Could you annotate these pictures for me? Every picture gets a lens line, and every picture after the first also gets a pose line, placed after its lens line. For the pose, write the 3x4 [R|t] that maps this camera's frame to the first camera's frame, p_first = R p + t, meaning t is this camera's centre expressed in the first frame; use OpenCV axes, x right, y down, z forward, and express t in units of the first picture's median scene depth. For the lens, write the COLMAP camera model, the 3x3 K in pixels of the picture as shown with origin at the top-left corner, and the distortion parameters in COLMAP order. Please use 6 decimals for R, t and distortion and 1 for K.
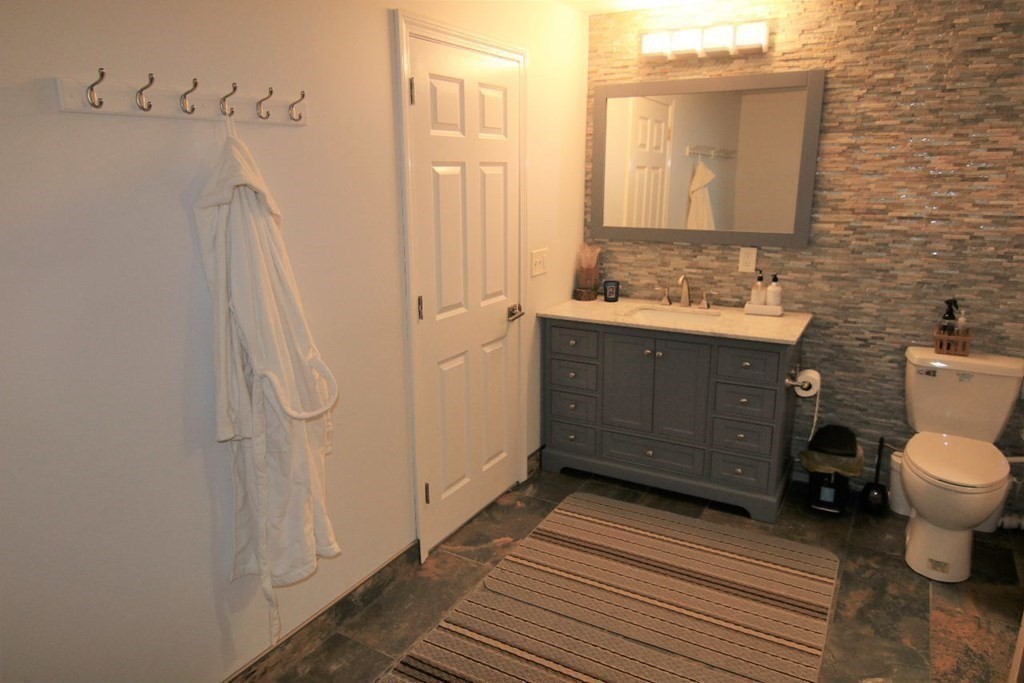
lens RADIAL K [[672.7, 0, 510.4], [0, 672.7, 346.3], [0, 0, 1]] dist [-0.004776, -0.013544]
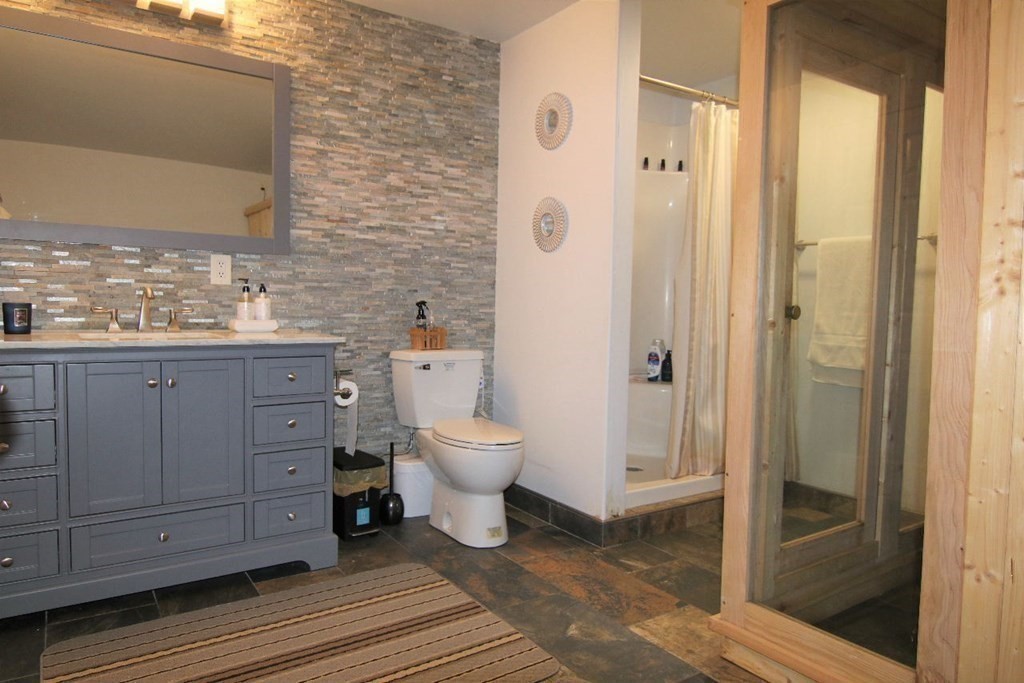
lens RADIAL K [[672.7, 0, 512.5], [0, 672.7, 343.6], [0, 0, 1]] dist [-0.004776, -0.013544]
pose [[0.422932, -0.035791, 0.905454, -0.269429], [0.205266, 0.977030, -0.057258, 0.088369], [-0.882607, 0.210075, 0.420564, 0.401481]]
